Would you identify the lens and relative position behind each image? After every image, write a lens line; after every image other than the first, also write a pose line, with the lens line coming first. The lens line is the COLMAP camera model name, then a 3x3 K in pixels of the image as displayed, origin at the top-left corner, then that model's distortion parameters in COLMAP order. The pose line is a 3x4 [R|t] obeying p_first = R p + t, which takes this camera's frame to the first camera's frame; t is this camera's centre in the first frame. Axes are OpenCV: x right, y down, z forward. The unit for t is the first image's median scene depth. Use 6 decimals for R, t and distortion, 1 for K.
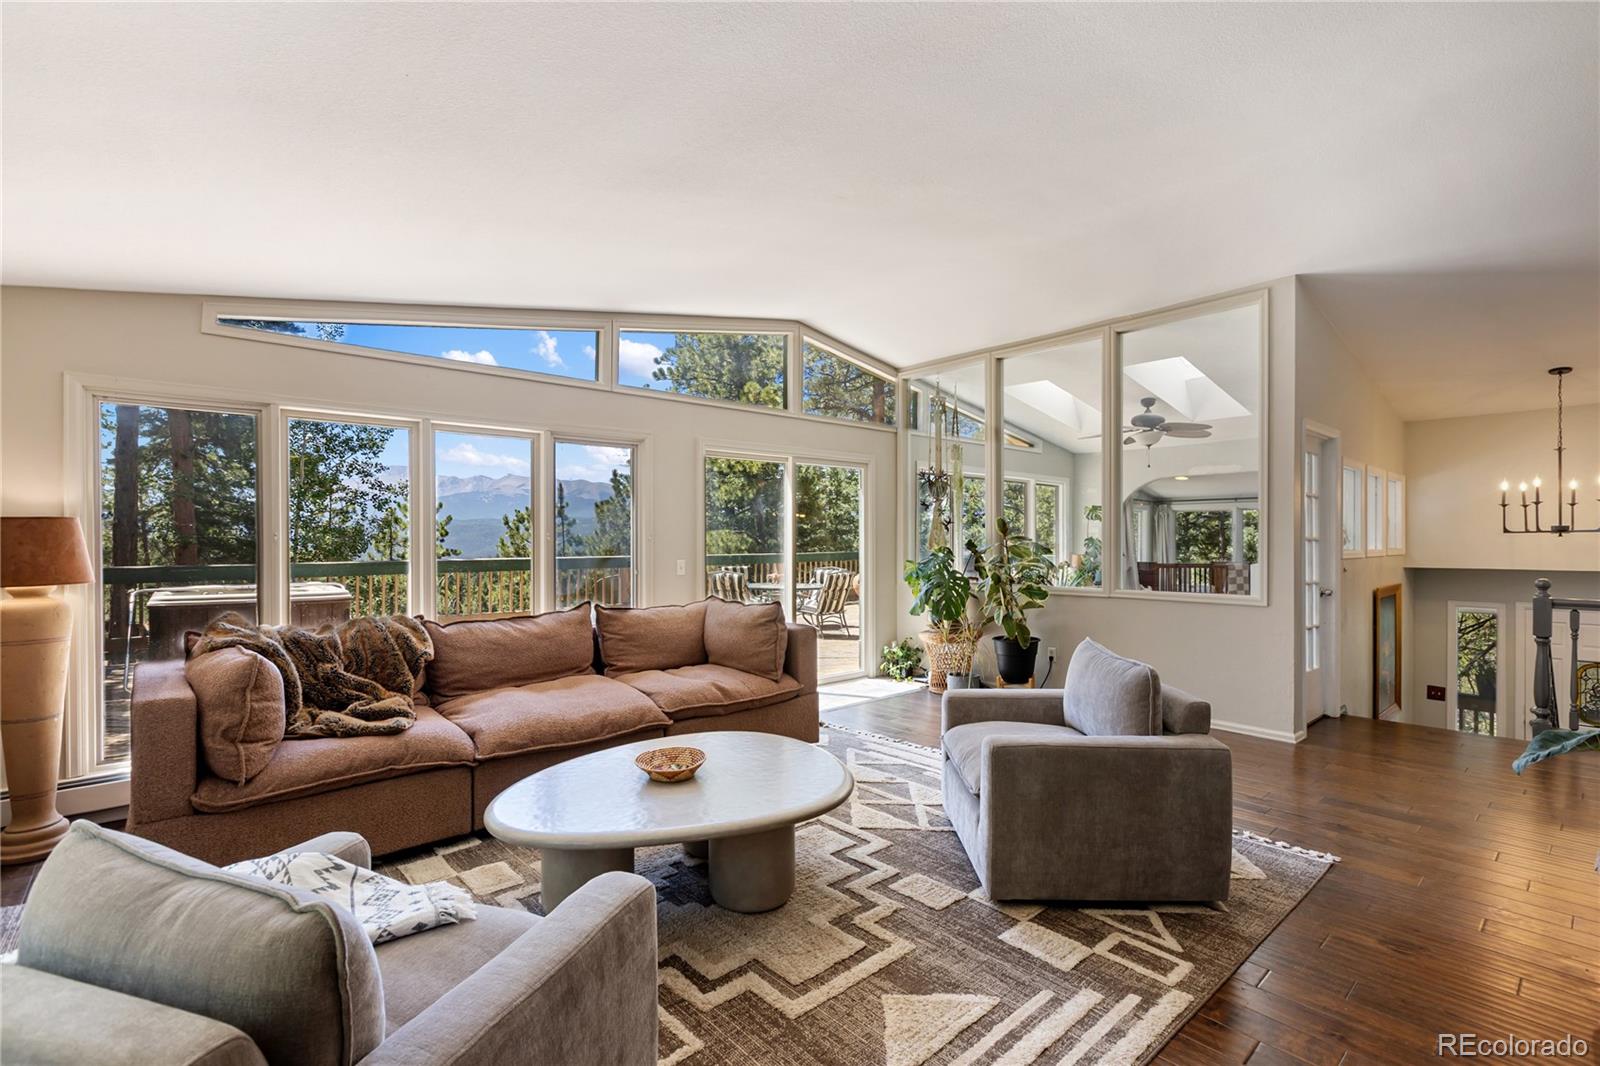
lens RADIAL K [[723.7, 0, 804.0], [0, 723.7, 543.6], [0, 0, 1]] dist [-0.003189, 0.000145]
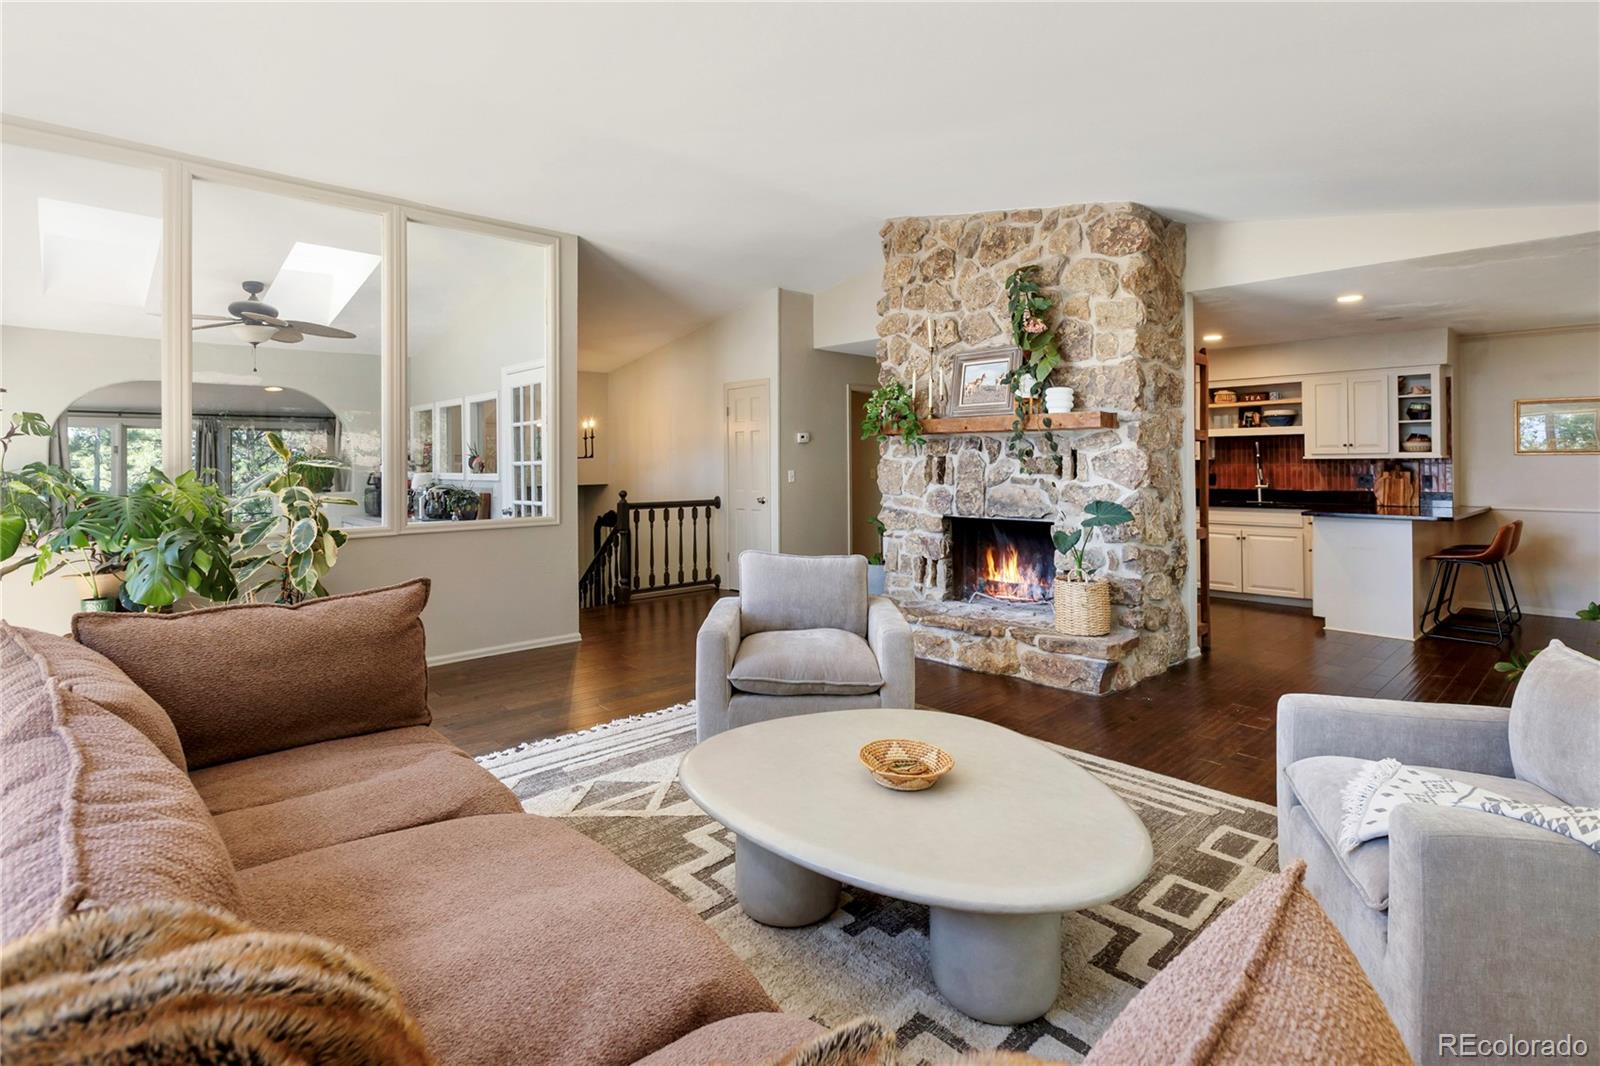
lens RADIAL K [[787.3, 0, 819.3], [0, 787.3, 451.7], [0, 0, 1]] dist [0.002401, -0.003098]
pose [[-0.043735, 0.015183, 0.998928, -0.872400], [0.010596, 0.999835, -0.014732, -0.004009], [-0.998987, 0.009940, -0.043888, 0.986684]]
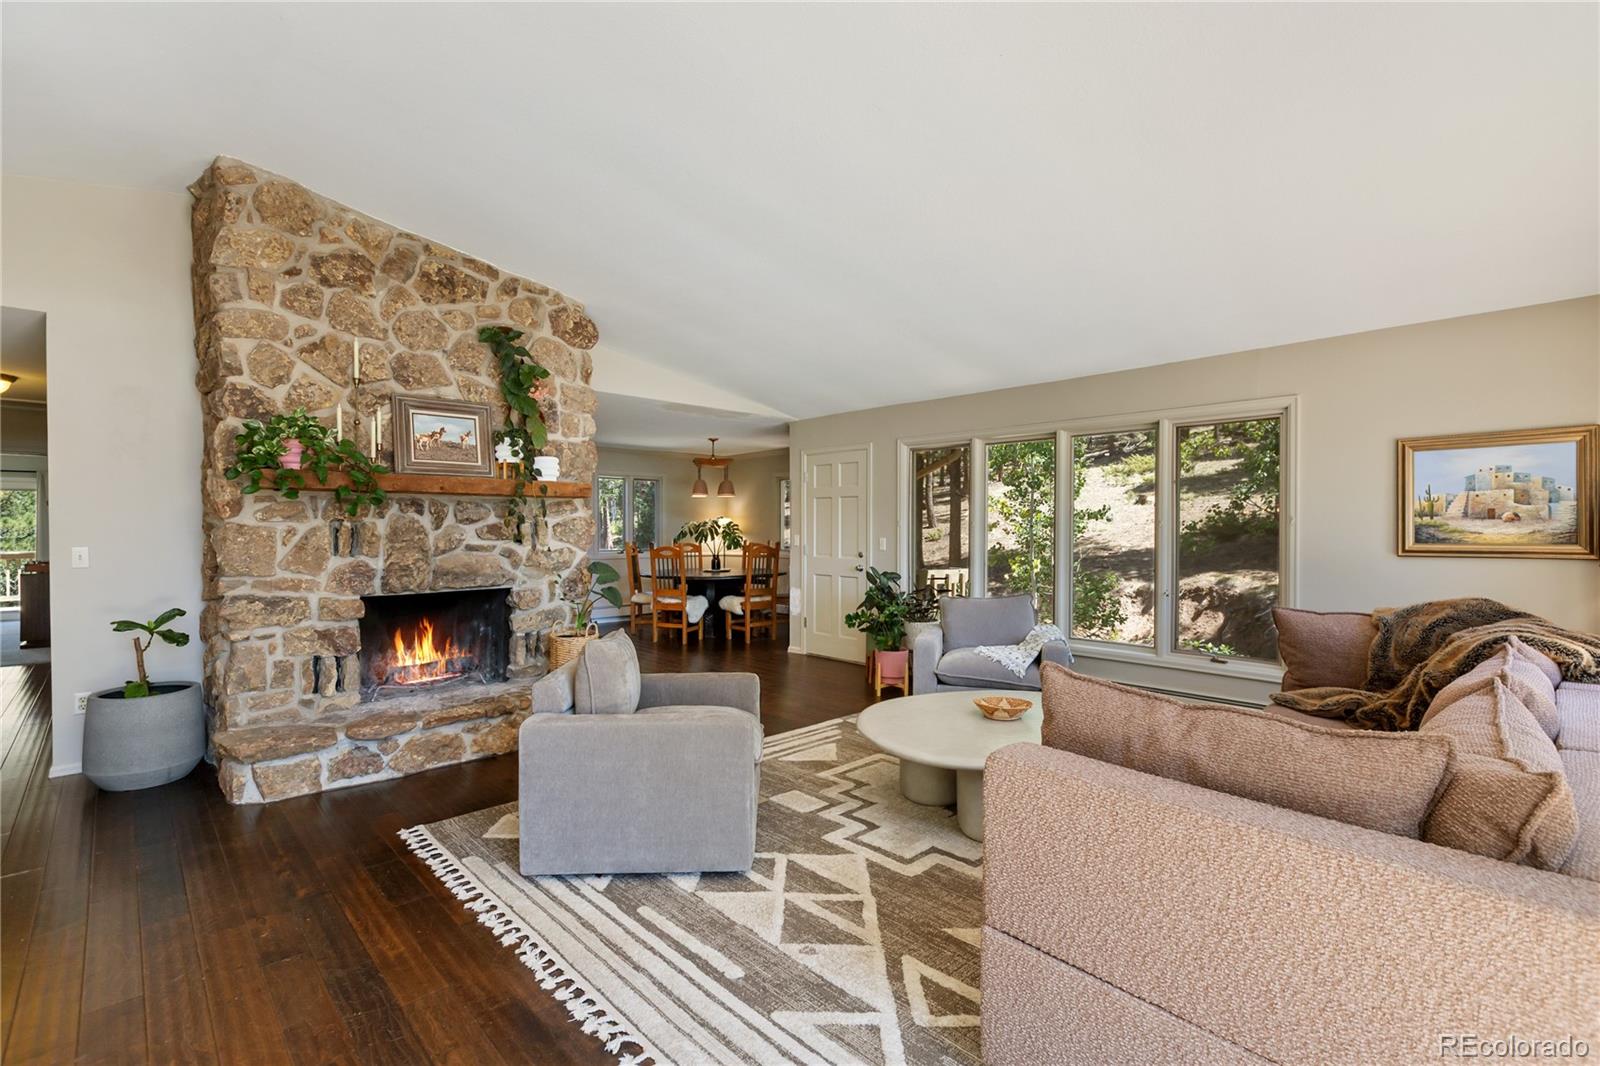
lens RADIAL K [[723.7, 0, 811.9], [0, 723.7, 526.3], [0, 0, 1]] dist [-0.003189, 0.000145]
pose [[-0.998708, 0.002301, -0.050757, 0.182314], [0.001915, 0.999969, 0.007661, -0.015077], [0.050773, 0.007554, -0.998682, 1.960675]]
